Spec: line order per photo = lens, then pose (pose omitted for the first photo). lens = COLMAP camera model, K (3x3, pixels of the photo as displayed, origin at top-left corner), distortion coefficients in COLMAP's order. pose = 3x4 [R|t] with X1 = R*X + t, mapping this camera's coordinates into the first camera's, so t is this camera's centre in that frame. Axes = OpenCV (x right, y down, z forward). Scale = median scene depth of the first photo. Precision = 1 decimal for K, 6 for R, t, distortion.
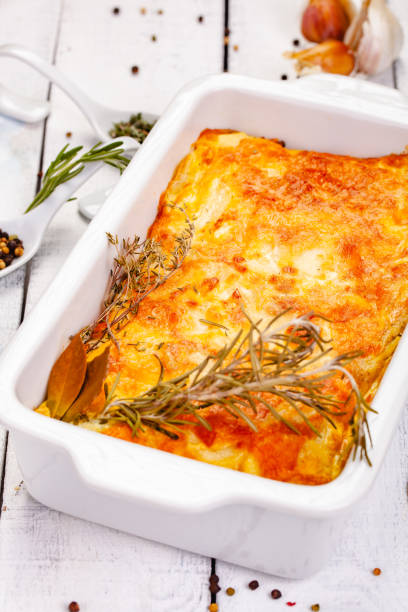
lens RADIAL K [[1955.9, 0, 204.0], [0, 1955.9, 306.0], [0, 0, 1]] dist [-0.015768, 0.872242]
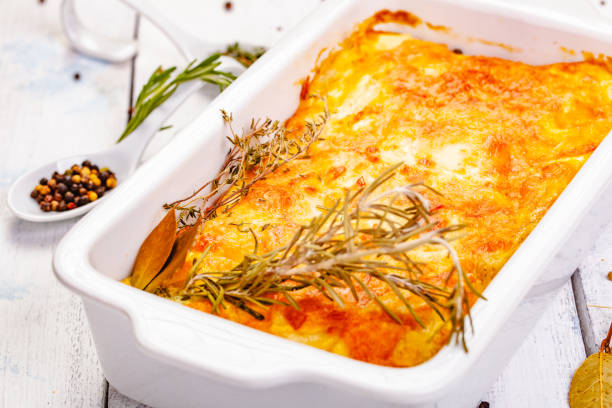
lens RADIAL K [[1955.9, 0, 306.0], [0, 1955.9, 204.0], [0, 0, 1]] dist [-0.015768, 0.872242]
pose [[0.988349, 0.055129, -0.141871, 0.116753], [-0.071103, 0.991373, -0.110108, 0.102079], [0.134577, 0.118912, 0.983742, 0.115948]]
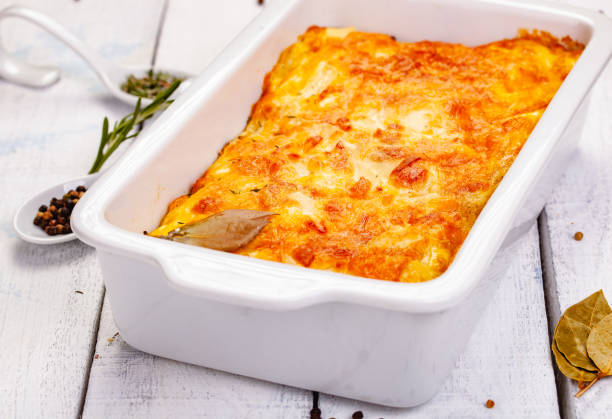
lens RADIAL K [[2002.8, 0, 306.0], [0, 2002.8, 209.5], [0, 0, 1]] dist [0.028263, -1.829981]
pose [[0.999050, -0.022840, -0.037126, 0.035186], [0.015516, 0.982281, -0.186769, 0.204837], [0.040734, 0.186015, 0.981702, 0.035571]]
